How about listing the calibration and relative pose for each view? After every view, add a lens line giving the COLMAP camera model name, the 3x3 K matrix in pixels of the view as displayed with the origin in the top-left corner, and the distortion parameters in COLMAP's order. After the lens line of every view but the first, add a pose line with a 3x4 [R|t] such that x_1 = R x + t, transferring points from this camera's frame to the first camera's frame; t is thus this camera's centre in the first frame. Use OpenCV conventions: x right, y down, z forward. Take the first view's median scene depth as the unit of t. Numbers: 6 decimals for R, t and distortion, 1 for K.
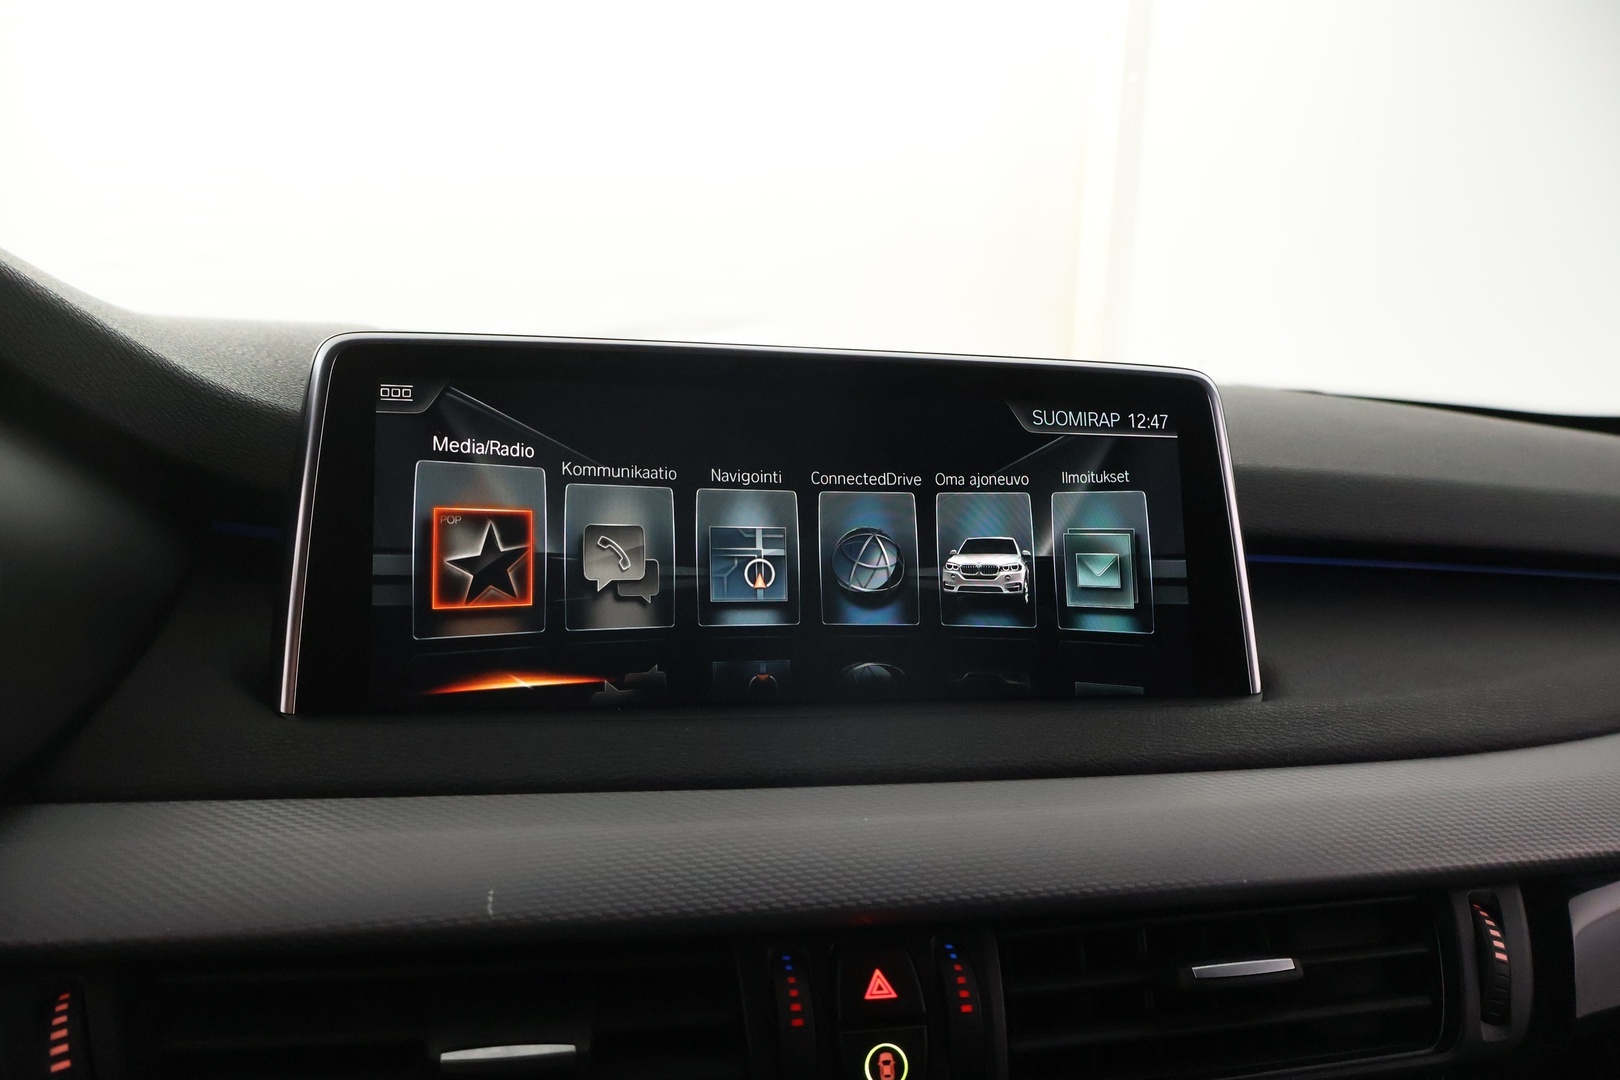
lens RADIAL K [[1395.3, 0, 808.8], [0, 1395.3, 541.5], [0, 0, 1]] dist [0.011776, 0.012115]
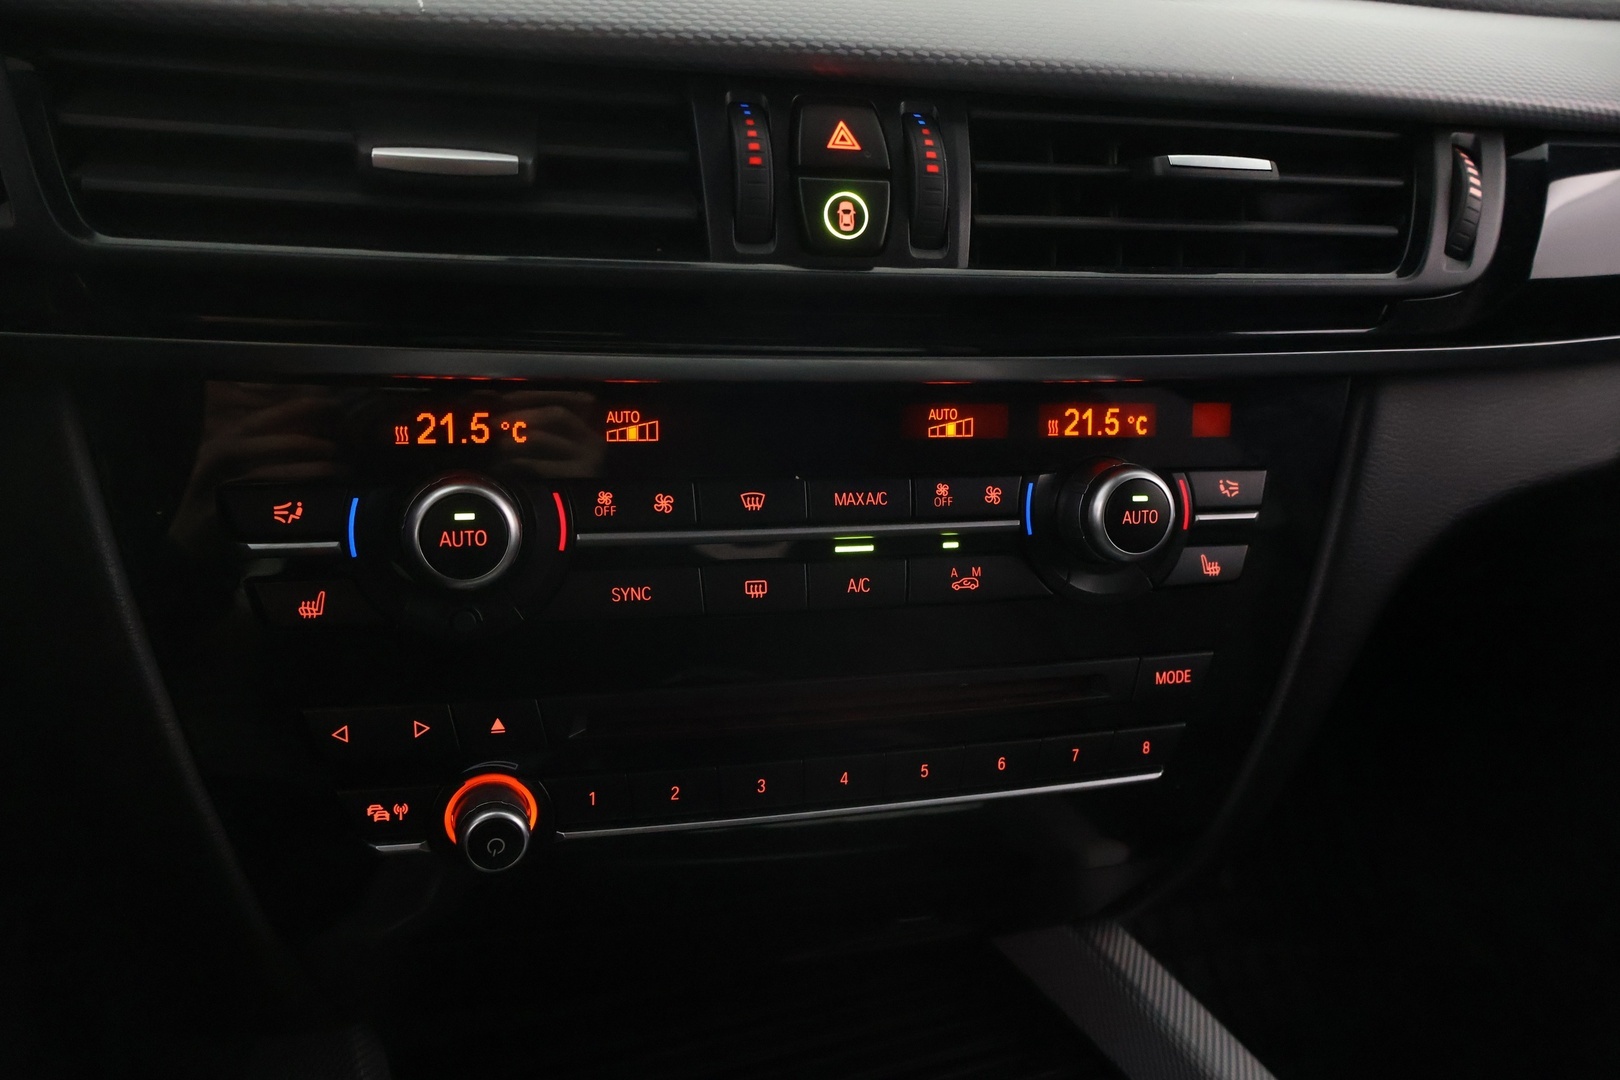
lens RADIAL K [[1395.3, 0, 815.6], [0, 1395.3, 532.1], [0, 0, 1]] dist [0.011776, 0.012115]
pose [[0.997809, 0.036110, 0.055437, -0.009433], [-0.050586, 0.956442, 0.287505, 0.275752], [-0.042640, -0.289679, 0.956173, 0.021181]]
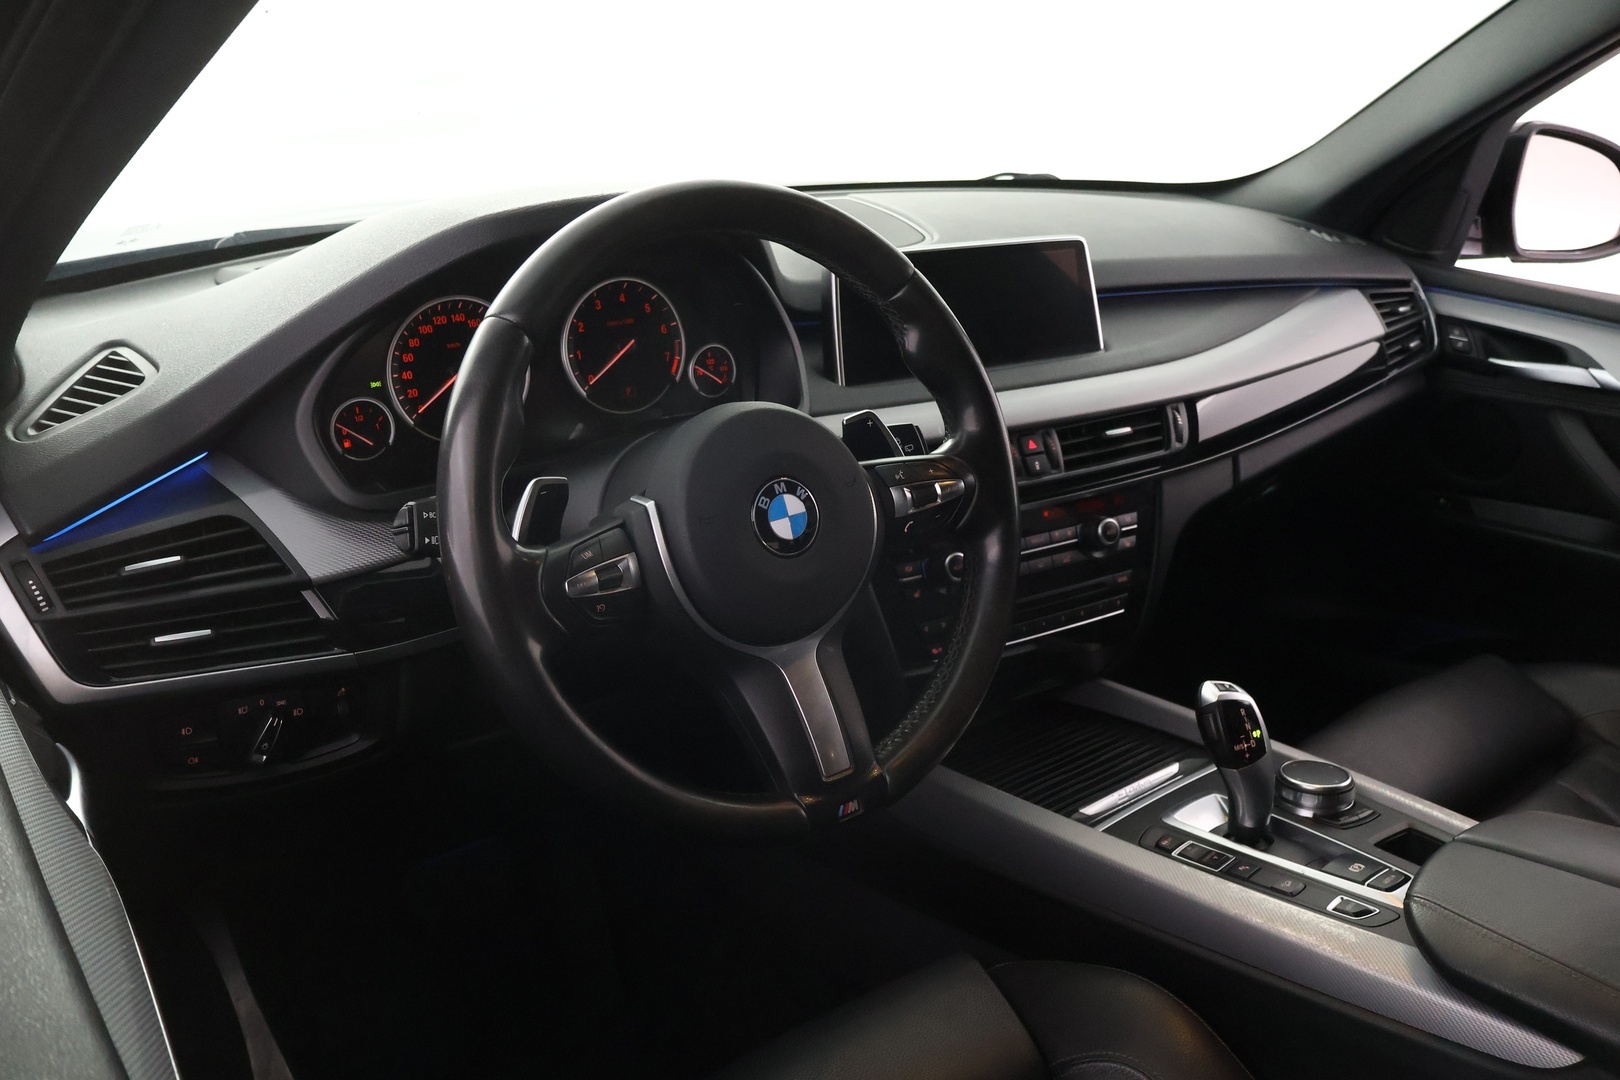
lens RADIAL K [[1395.3, 0, 810.0], [0, 1395.3, 542.3], [0, 0, 1]] dist [0.011776, 0.012115]
pose [[0.953396, -0.130575, 0.272004, -1.345088], [0.058010, 0.964015, 0.259442, -0.358406], [-0.296093, -0.231572, 0.926662, -1.968198]]
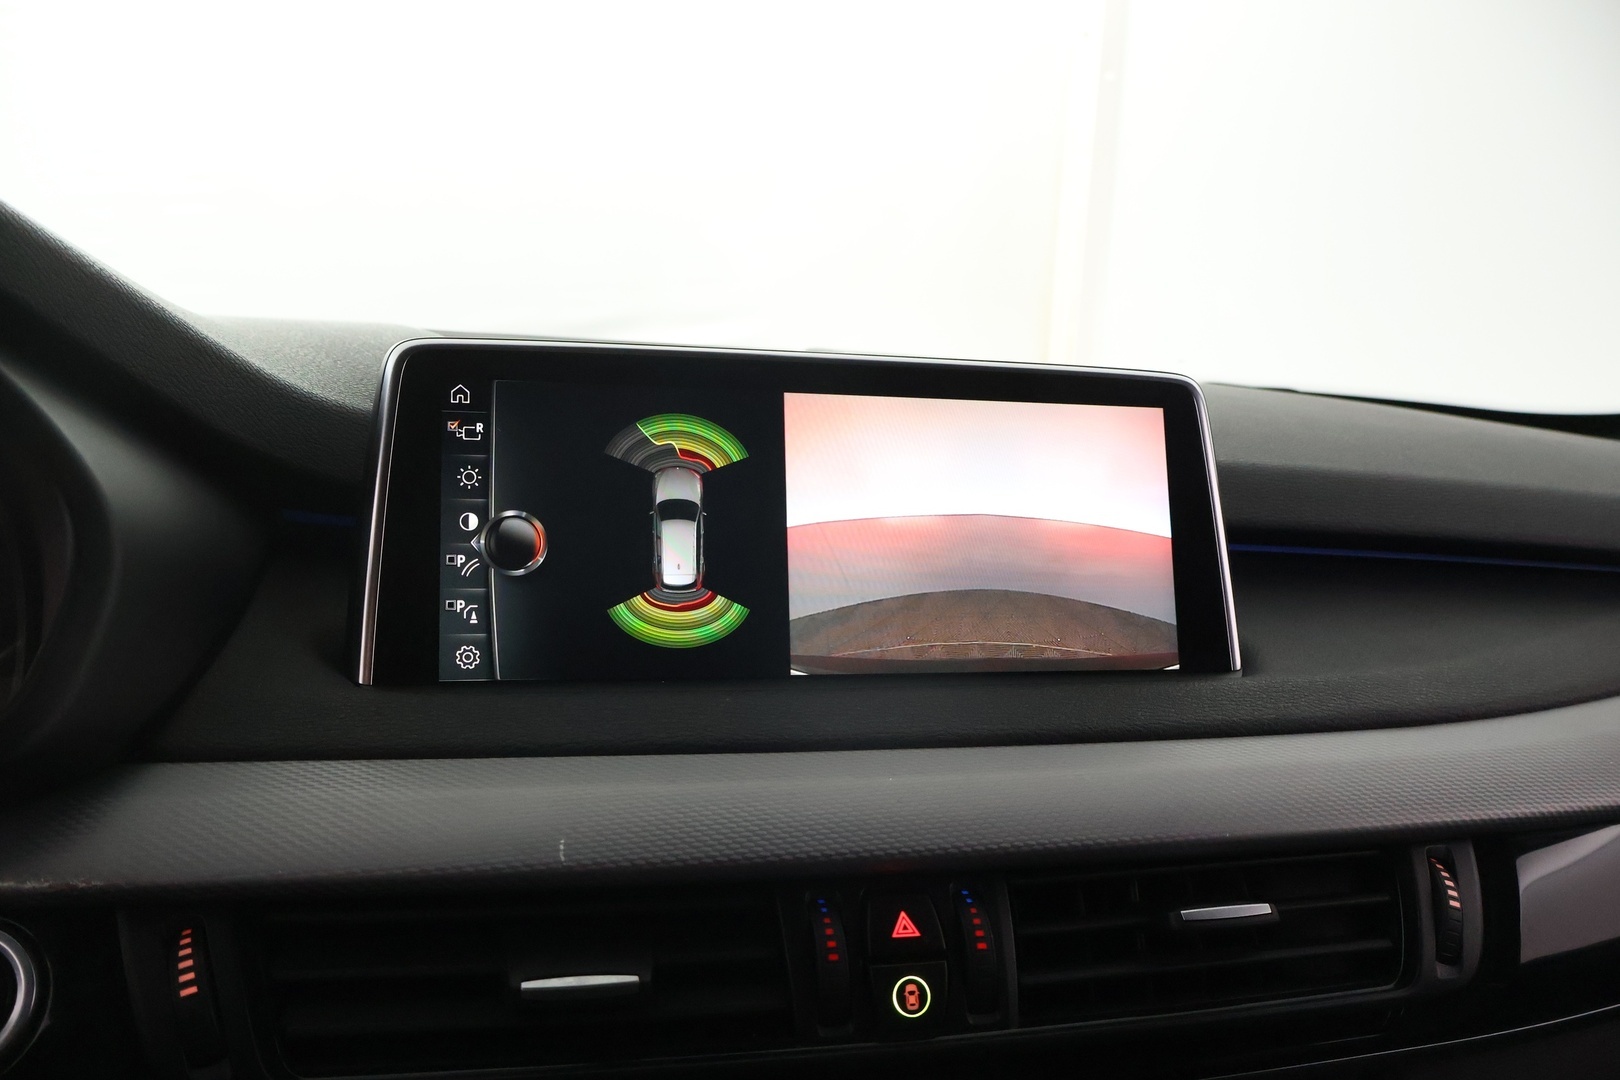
lens RADIAL K [[1395.3, 0, 802.3], [0, 1395.3, 546.4], [0, 0, 1]] dist [0.011776, 0.012115]
pose [[0.999864, 0.002931, 0.016260, -0.046418], [-0.003107, 0.999937, 0.010818, 0.000809], [-0.016227, -0.010867, 0.999809, -0.108111]]
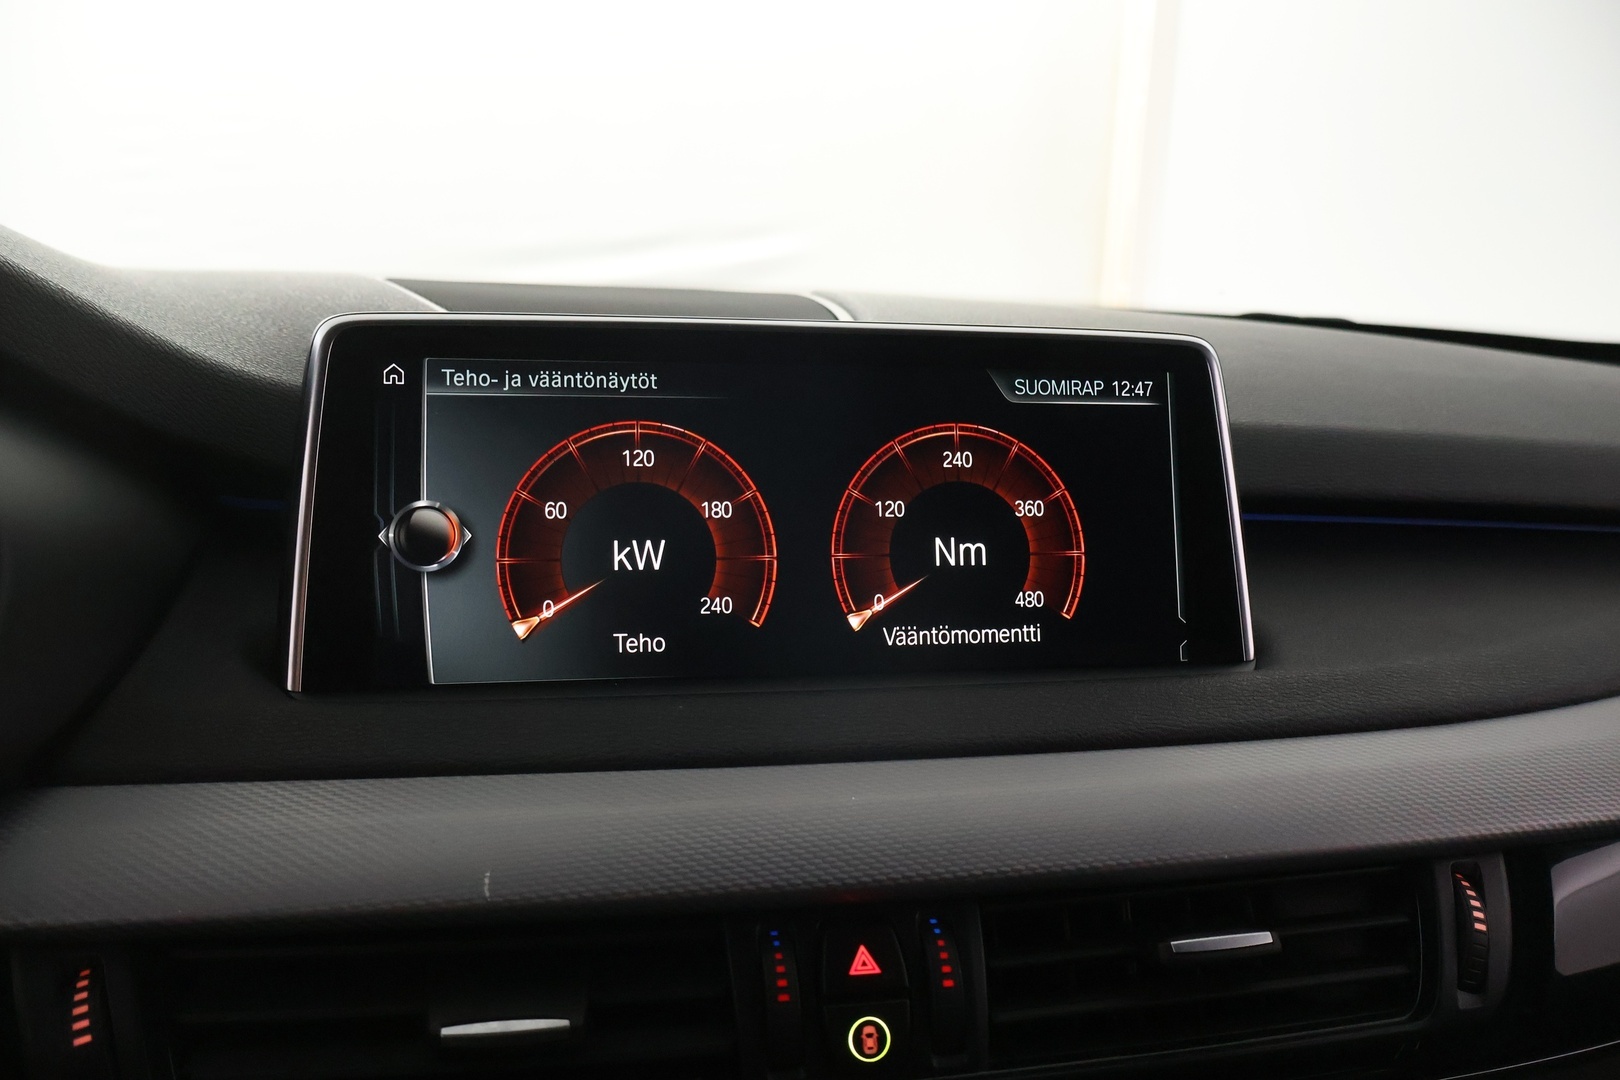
lens RADIAL K [[1395.3, 0, 806.9], [0, 1395.3, 530.9], [0, 0, 1]] dist [0.011776, 0.012115]
pose [[0.999645, -0.000855, -0.026627, 0.032974], [0.002645, 0.997733, 0.067242, -0.063569], [0.026509, -0.067289, 0.997381, -0.010748]]
